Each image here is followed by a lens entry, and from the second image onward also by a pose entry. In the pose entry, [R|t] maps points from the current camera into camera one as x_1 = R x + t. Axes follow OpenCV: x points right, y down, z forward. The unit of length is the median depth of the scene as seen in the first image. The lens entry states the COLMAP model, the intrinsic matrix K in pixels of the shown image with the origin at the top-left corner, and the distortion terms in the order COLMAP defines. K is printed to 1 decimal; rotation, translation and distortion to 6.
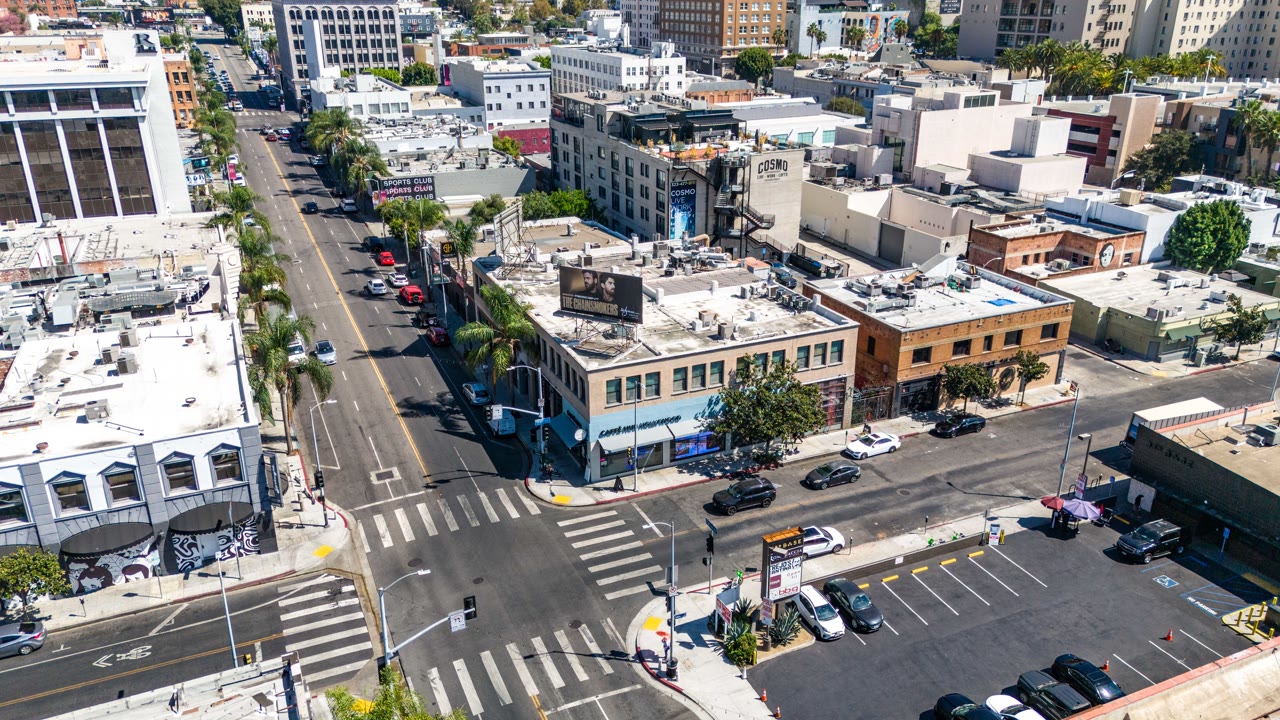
lens RADIAL K [[900.1, 0, 640.0], [0, 900.1, 360.0], [0, 0, 1]] dist [0.055286, -0.071052]
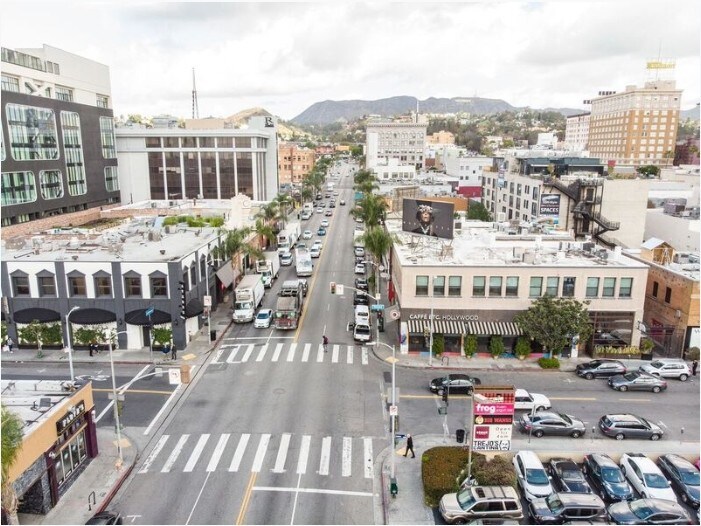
lens RADIAL K [[499.6, 0, 350.5], [0, 499.6, 263.0], [0, 0, 1]] dist [-0.002997, -0.001424]
pose [[0.900932, 0.091478, -0.424208, 0.116434], [-0.161509, 0.977988, -0.132115, 0.073843], [0.402785, 0.187540, 0.895876, 0.177636]]
